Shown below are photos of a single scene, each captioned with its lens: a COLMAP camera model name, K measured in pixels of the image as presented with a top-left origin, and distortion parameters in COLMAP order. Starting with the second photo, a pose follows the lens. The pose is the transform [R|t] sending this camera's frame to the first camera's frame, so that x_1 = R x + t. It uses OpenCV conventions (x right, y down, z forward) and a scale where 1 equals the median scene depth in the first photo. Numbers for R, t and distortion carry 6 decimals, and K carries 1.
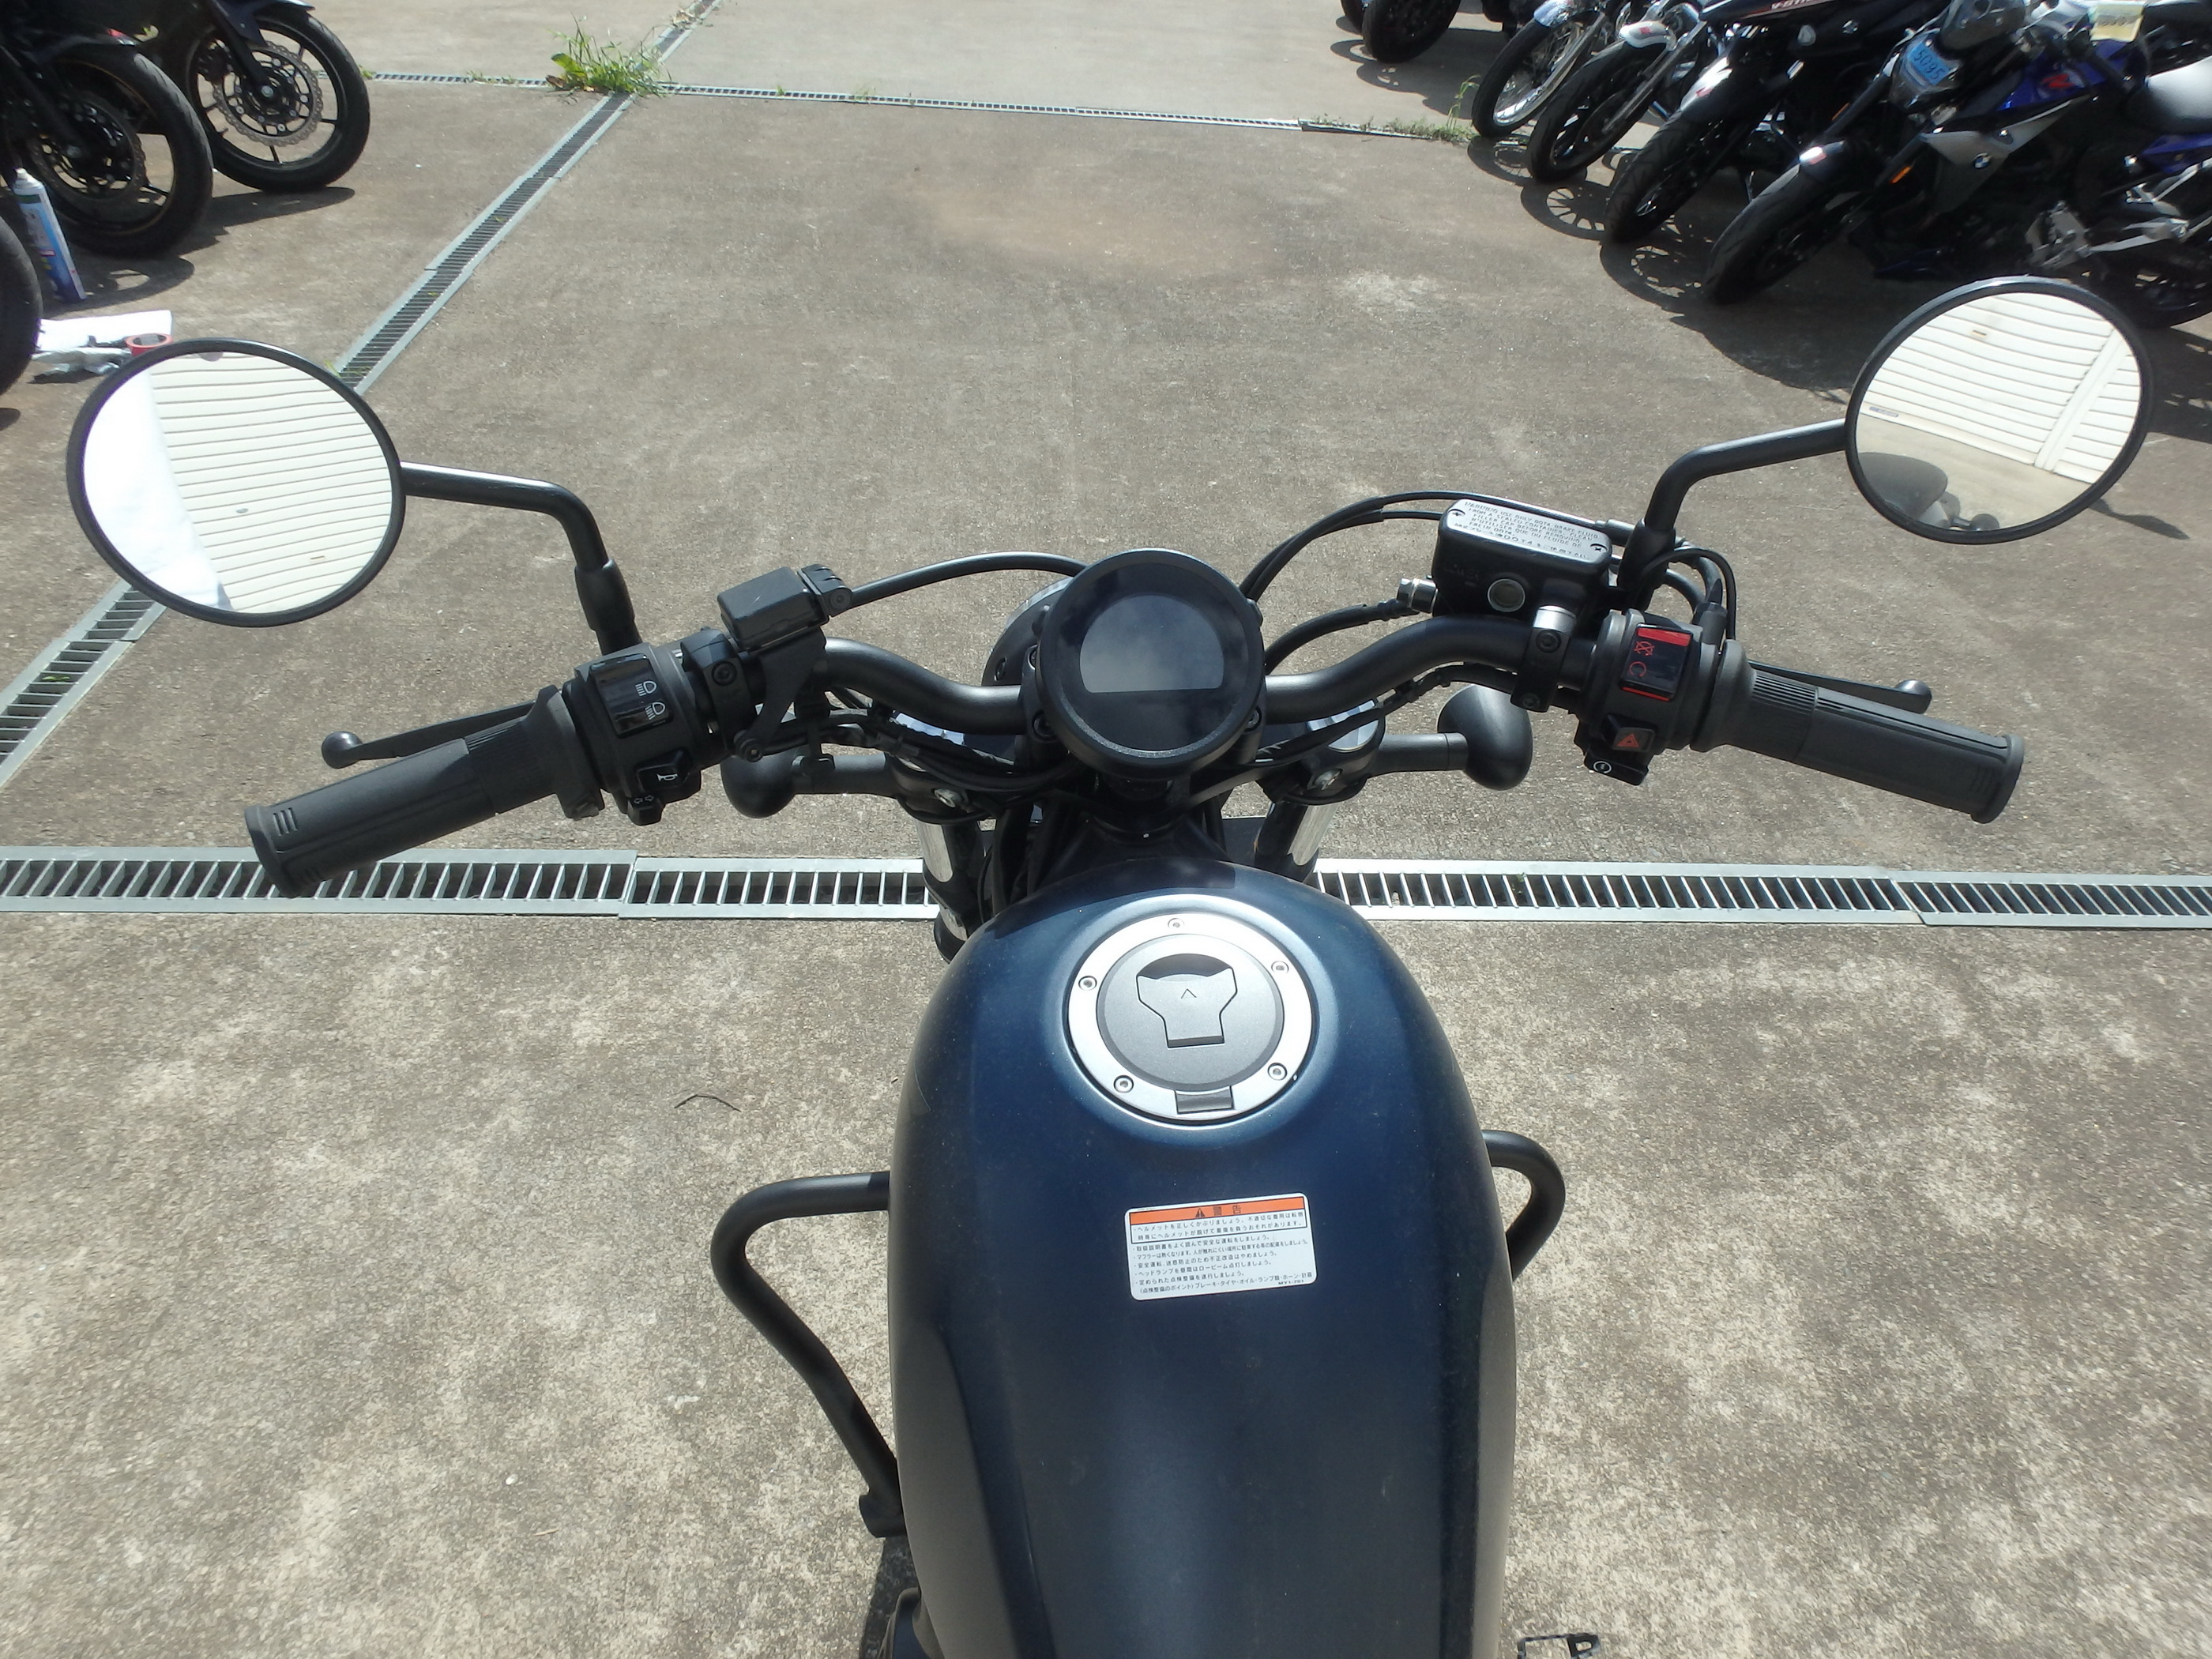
lens RADIAL K [[1358.3, 0, 1132.1], [0, 1358.3, 795.0], [0, 0, 1]] dist [-0.042613, 0.012168]
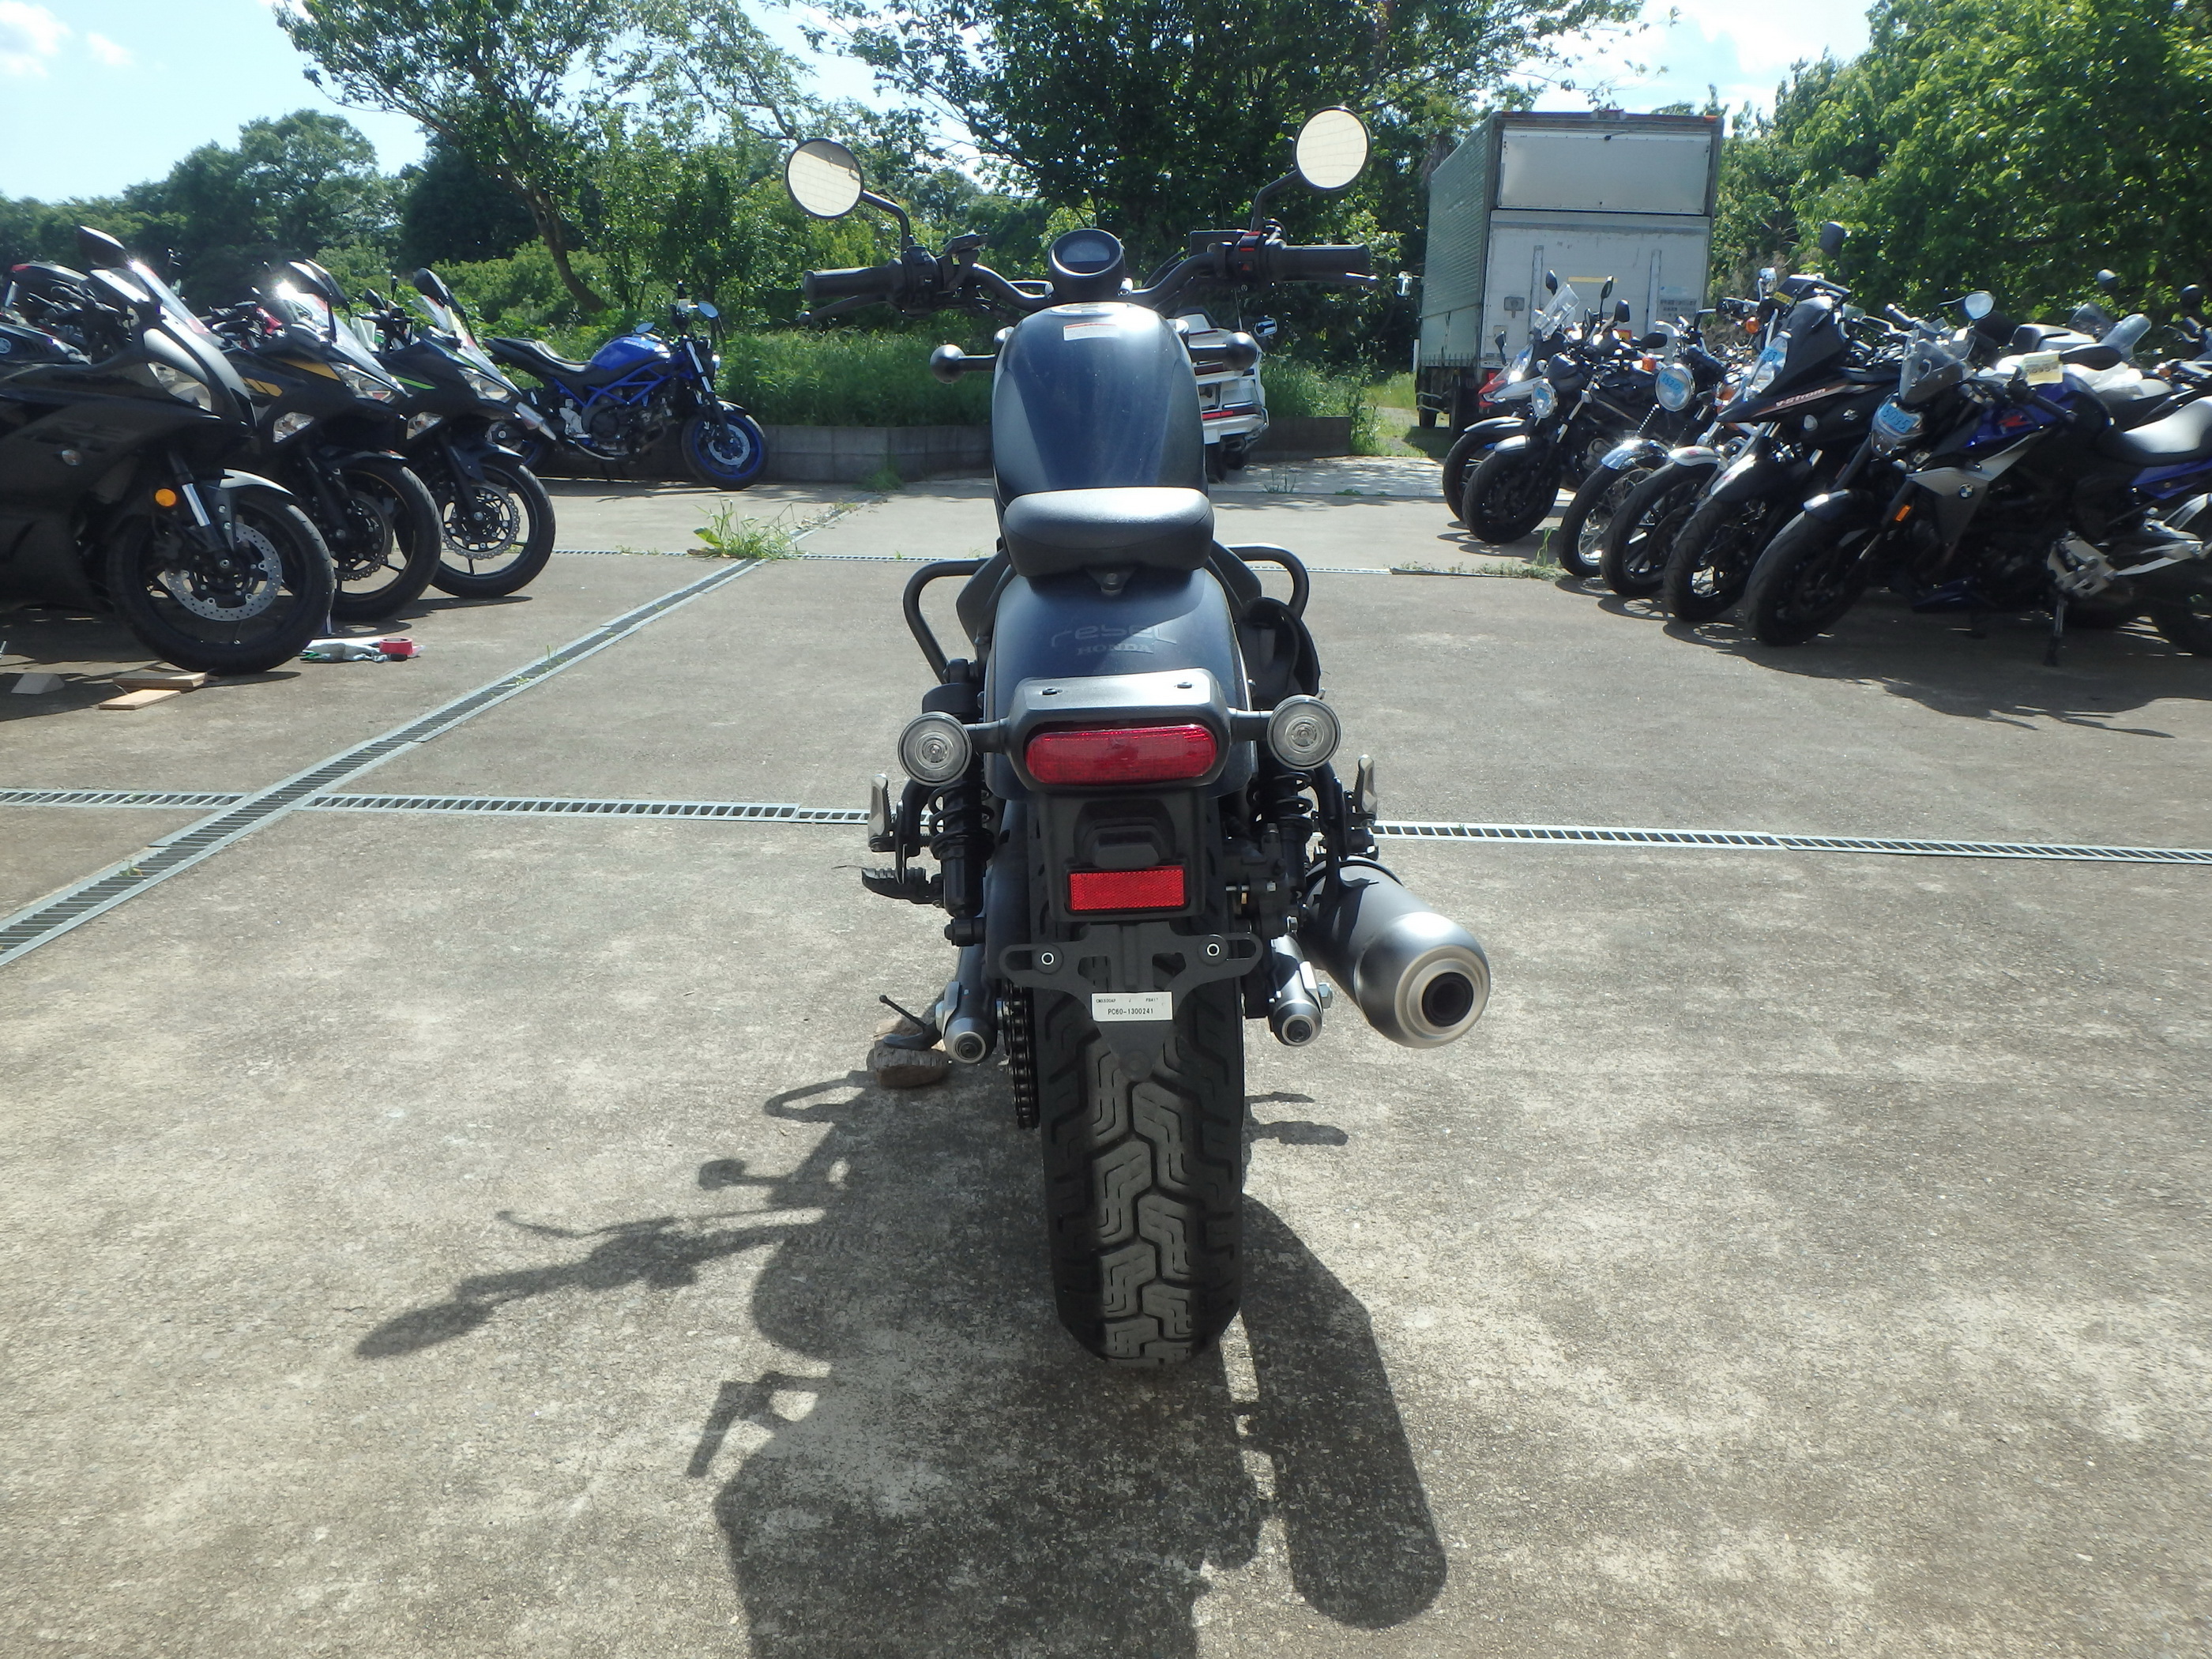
lens RADIAL K [[1863.4, 0, 1140.6], [0, 1863.4, 819.1], [0, 0, 1]] dist [-0.027237, 0.026018]
pose [[0.996174, -0.030566, -0.081869, 0.174278], [-0.007623, 0.902874, -0.429839, 1.142321], [0.087056, 0.428818, 0.899186, -0.876477]]
